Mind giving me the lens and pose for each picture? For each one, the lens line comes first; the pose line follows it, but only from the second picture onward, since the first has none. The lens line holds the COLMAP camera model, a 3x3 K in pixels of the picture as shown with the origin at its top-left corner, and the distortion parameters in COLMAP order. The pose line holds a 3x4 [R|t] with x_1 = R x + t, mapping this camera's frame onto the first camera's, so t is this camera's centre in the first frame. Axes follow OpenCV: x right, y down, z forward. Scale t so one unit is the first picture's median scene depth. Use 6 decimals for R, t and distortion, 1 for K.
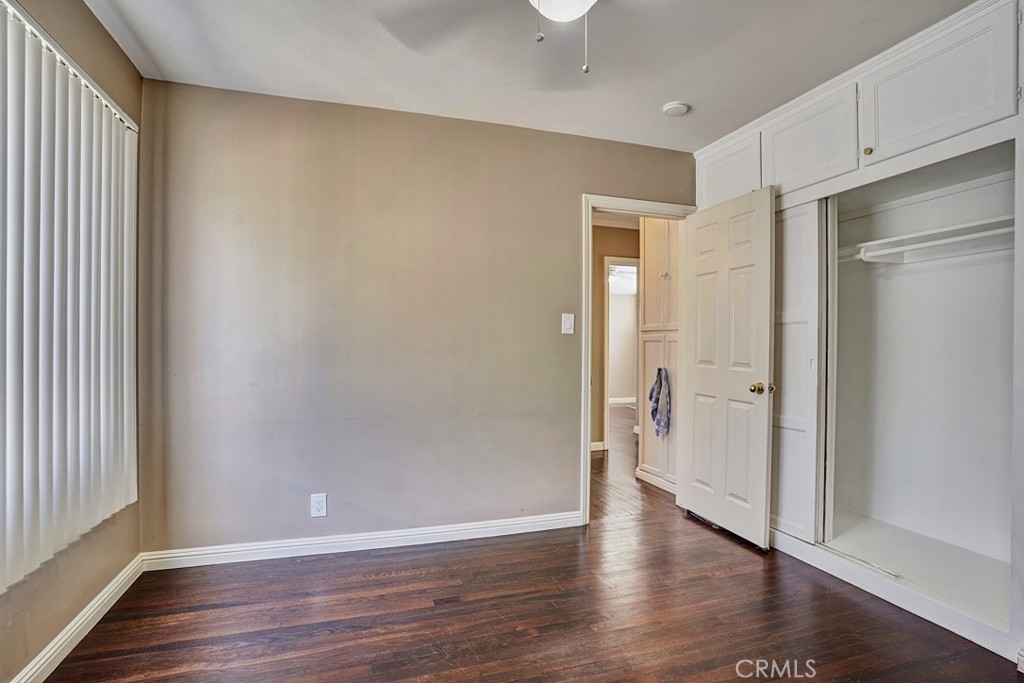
lens RADIAL K [[507.5, 0, 507.7], [0, 507.5, 344.3], [0, 0, 1]] dist [-0.083154, 0.039562]
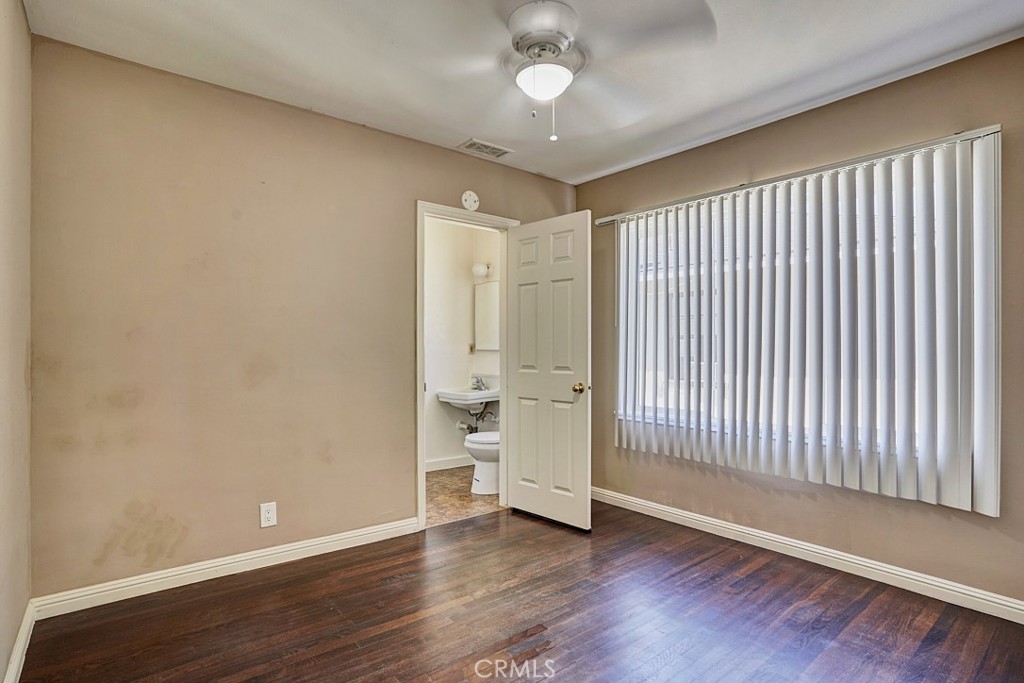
lens RADIAL K [[507.5, 0, 507.7], [0, 507.5, 344.3], [0, 0, 1]] dist [-0.083154, 0.039562]
pose [[-0.933797, -0.009841, -0.357667, 0.303094], [-0.007459, 0.999940, -0.008037, -0.002430], [0.357725, -0.004837, -0.933815, 0.992458]]
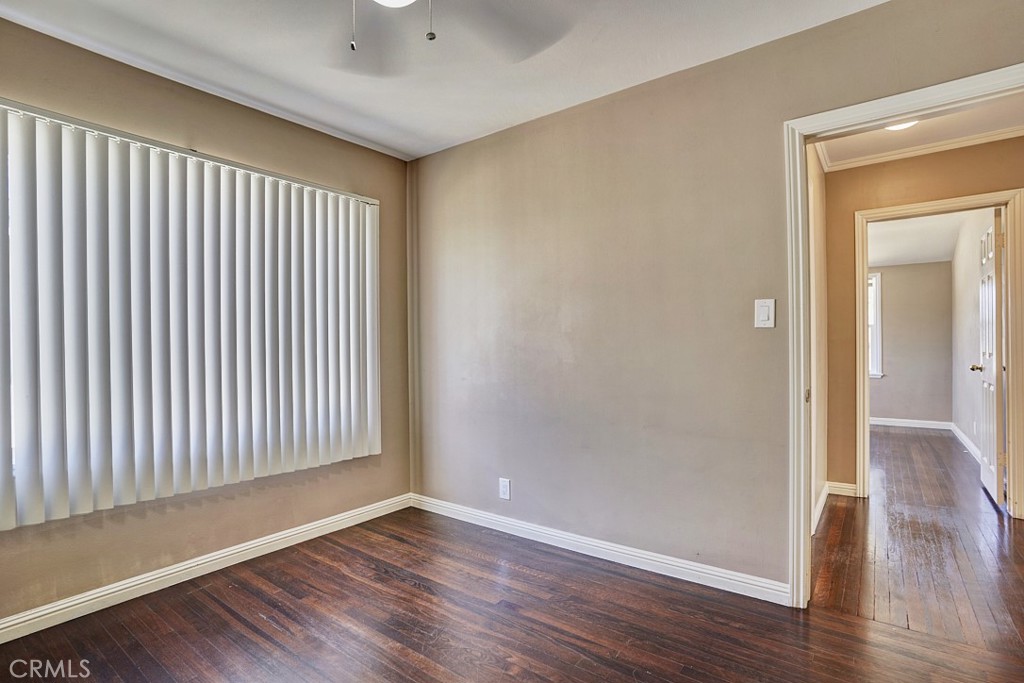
lens RADIAL K [[507.5, 0, 507.7], [0, 507.5, 344.3], [0, 0, 1]] dist [-0.083154, 0.039562]
pose [[0.566597, -0.011121, -0.823920, 0.458466], [0.012094, 0.999913, -0.005179, 0.002077], [0.823906, -0.007030, 0.566682, 0.292158]]
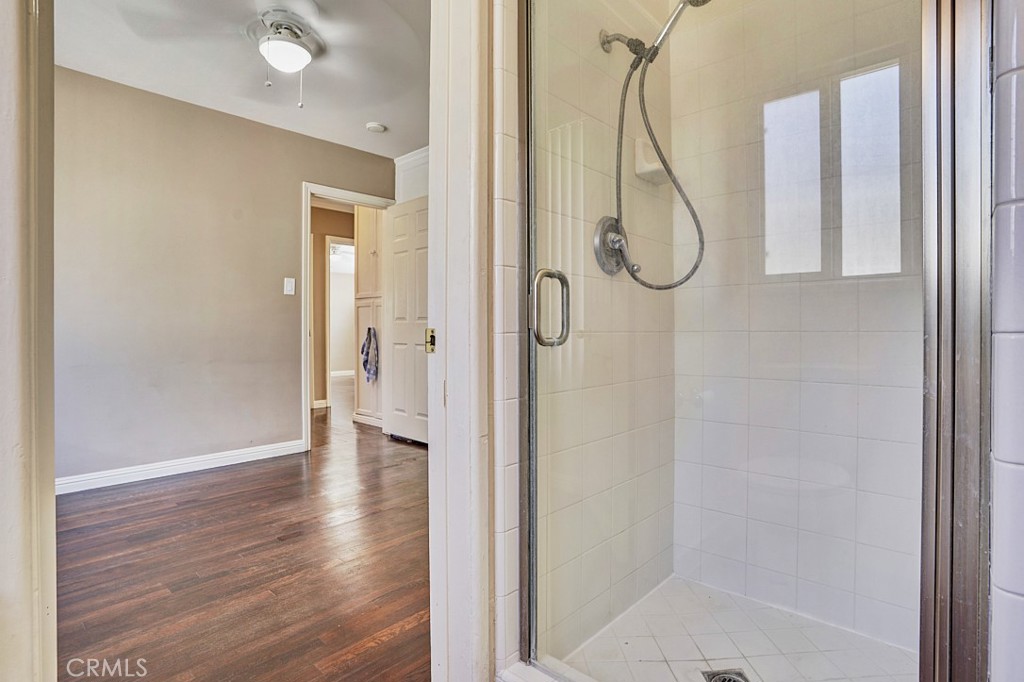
lens RADIAL K [[515.9, 0, 512.0], [0, 515.9, 331.7], [0, 0, 1]] dist [-0.086348, 0.043650]
pose [[0.867050, -0.009162, 0.498137, -0.025484], [0.007890, 0.999958, 0.004660, 0.063042], [-0.498159, -0.000110, 0.867086, -0.311384]]
